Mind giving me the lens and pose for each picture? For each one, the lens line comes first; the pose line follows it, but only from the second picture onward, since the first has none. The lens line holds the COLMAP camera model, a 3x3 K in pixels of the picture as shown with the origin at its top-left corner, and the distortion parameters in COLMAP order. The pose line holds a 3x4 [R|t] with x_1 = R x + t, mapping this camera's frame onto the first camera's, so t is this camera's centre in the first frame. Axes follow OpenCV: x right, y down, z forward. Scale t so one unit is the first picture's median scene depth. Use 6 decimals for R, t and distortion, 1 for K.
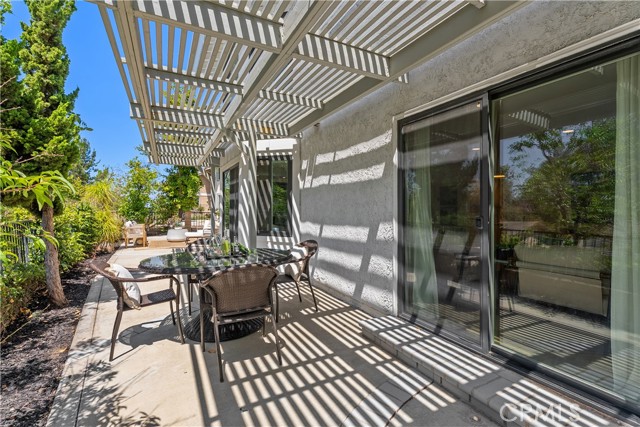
lens RADIAL K [[298.3, 0, 323.6], [0, 298.3, 212.4], [0, 0, 1]] dist [-0.002540, -0.000609]
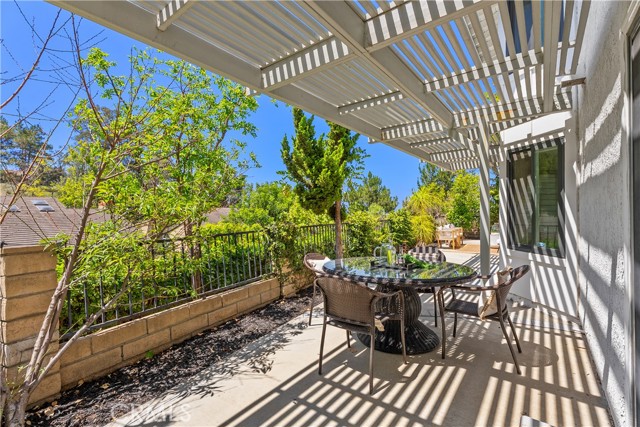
lens RADIAL K [[298.3, 0, 323.6], [0, 298.3, 212.4], [0, 0, 1]] dist [-0.002540, -0.000609]
pose [[0.389019, -0.002127, -0.921227, 0.408407], [-0.003273, 0.999988, -0.003691, -0.022990], [0.921224, 0.004451, 0.389007, 0.328441]]
